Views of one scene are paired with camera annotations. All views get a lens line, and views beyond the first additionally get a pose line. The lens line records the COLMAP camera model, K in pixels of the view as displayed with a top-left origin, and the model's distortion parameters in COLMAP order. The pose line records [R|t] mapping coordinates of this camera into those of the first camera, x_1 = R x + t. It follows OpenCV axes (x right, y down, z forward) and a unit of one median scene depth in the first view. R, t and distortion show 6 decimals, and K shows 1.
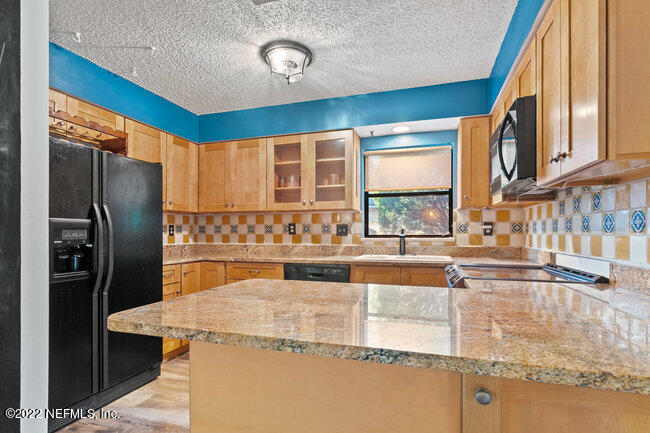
lens RADIAL K [[317.0, 0, 326.6], [0, 317.0, 230.9], [0, 0, 1]] dist [-0.008909, 0.004905]
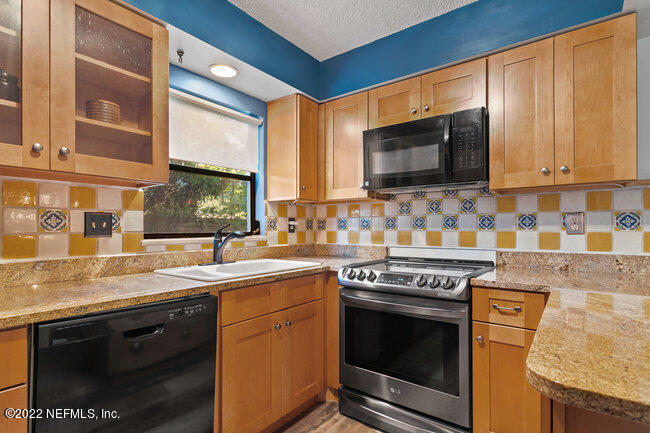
lens RADIAL K [[317.0, 0, 324.8], [0, 317.0, 227.1], [0, 0, 1]] dist [-0.008909, 0.004905]
pose [[0.331734, 0.005856, 0.943355, -0.321083], [-0.004097, 0.999980, -0.004767, 0.002671], [-0.943364, -0.002284, 0.331751, 0.596549]]
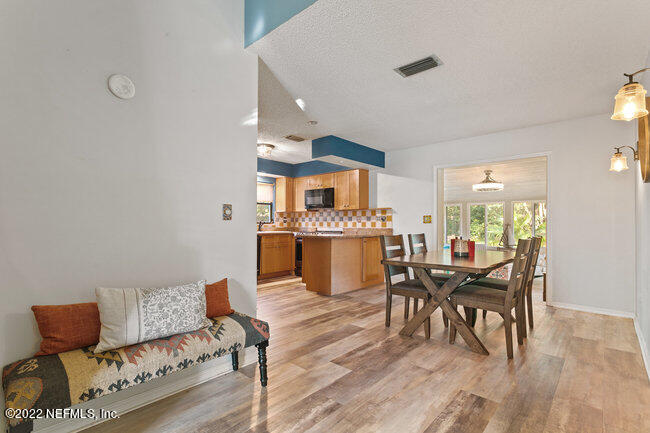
lens RADIAL K [[317.0, 0, 324.0], [0, 317.0, 224.8], [0, 0, 1]] dist [-0.008909, 0.004905]
pose [[0.417938, 0.001590, 0.908474, -1.619390], [-0.005709, 0.999983, 0.000876, 0.025965], [-0.908458, -0.005553, 0.417940, -0.324004]]
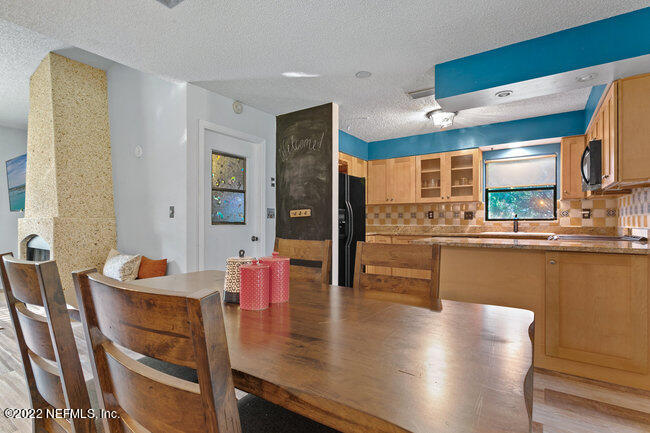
lens RADIAL K [[317.0, 0, 320.1], [0, 317.0, 219.3], [0, 0, 1]] dist [-0.008909, 0.004905]
pose [[0.955393, -0.000177, -0.295338, -0.196536], [-0.001432, 0.999985, -0.005232, 0.026540], [0.295335, 0.005421, 0.955378, -0.668666]]
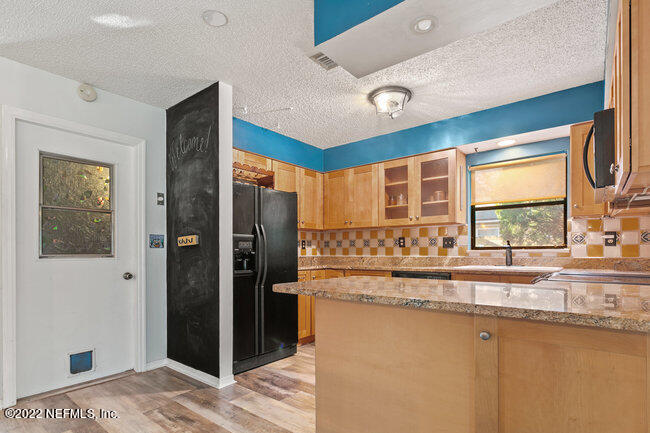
lens RADIAL K [[327.7, 0, 332.4], [0, 327.7, 250.0], [0, 0, 1]] dist [-0.004121, 0.002963]
pose [[0.933585, -0.003190, -0.358342, 0.090461], [0.003425, 0.999994, 0.000021, 0.023403], [0.358340, -0.001247, 0.933590, -0.191877]]
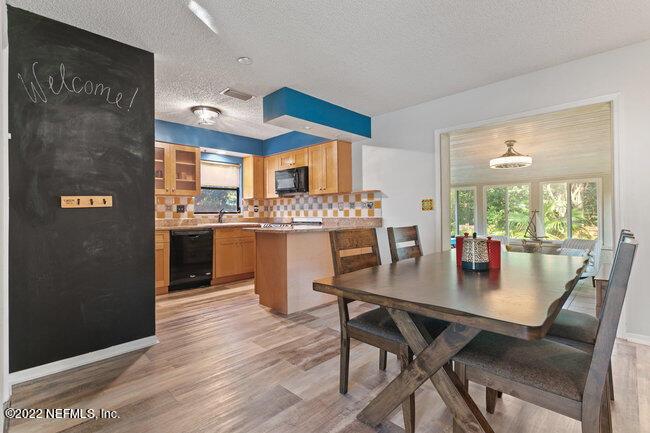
lens RADIAL K [[317.0, 0, 322.4], [0, 317.0, 211.1], [0, 0, 1]] dist [-0.008909, 0.004905]
pose [[0.457414, 0.006018, 0.889234, -1.103682], [0.005512, 0.999939, -0.009602, 0.029086], [-0.889237, 0.009293, 0.457352, -0.316046]]
